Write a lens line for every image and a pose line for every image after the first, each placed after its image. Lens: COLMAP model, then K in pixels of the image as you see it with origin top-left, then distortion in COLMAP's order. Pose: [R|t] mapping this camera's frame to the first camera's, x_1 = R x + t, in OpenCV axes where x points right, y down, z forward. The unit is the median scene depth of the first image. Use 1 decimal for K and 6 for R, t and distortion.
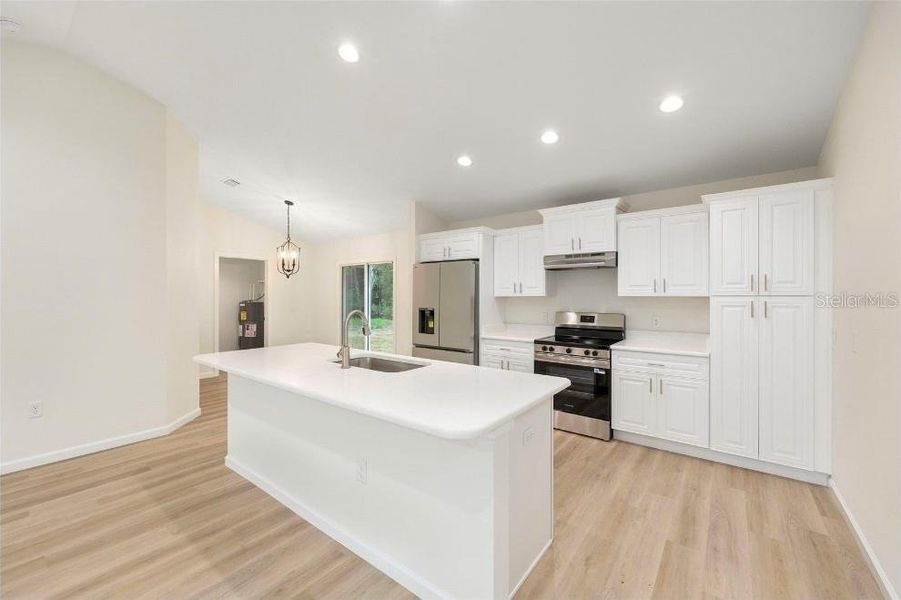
lens RADIAL K [[355.4, 0, 450.5], [0, 355.4, 300.0], [0, 0, 1]] dist [0.000011, -0.000015]
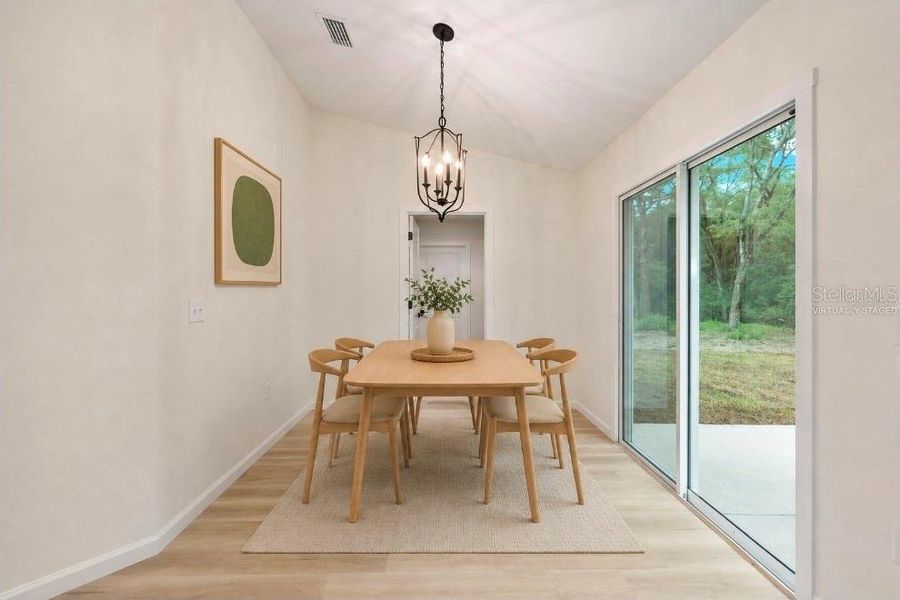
lens RADIAL K [[362.5, 0, 450.3], [0, 362.5, 294.8], [0, 0, 1]] dist [0.000516, 0.000148]
pose [[0.618568, -0.005204, -0.785714, -0.178560], [0.003387, 0.999986, -0.003957, 0.029779], [0.785724, -0.000213, 0.618577, 1.013170]]
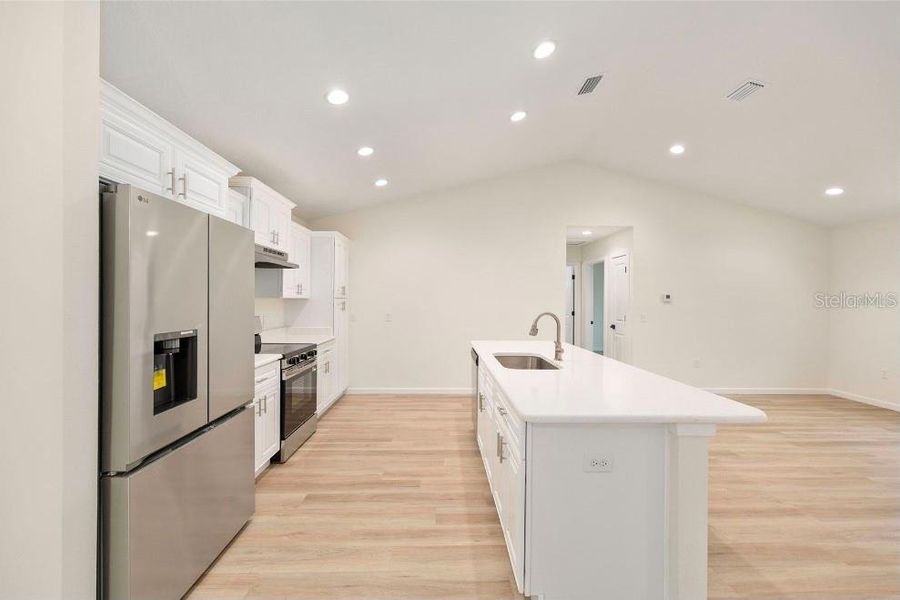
lens RADIAL K [[362.5, 0, 450.3], [0, 362.5, 294.8], [0, 0, 1]] dist [0.000516, 0.000148]
pose [[-0.623223, 0.002160, 0.782041, -0.575384], [-0.004441, 0.999970, -0.006301, -0.015039], [-0.782031, -0.007400, -0.623195, 1.137620]]
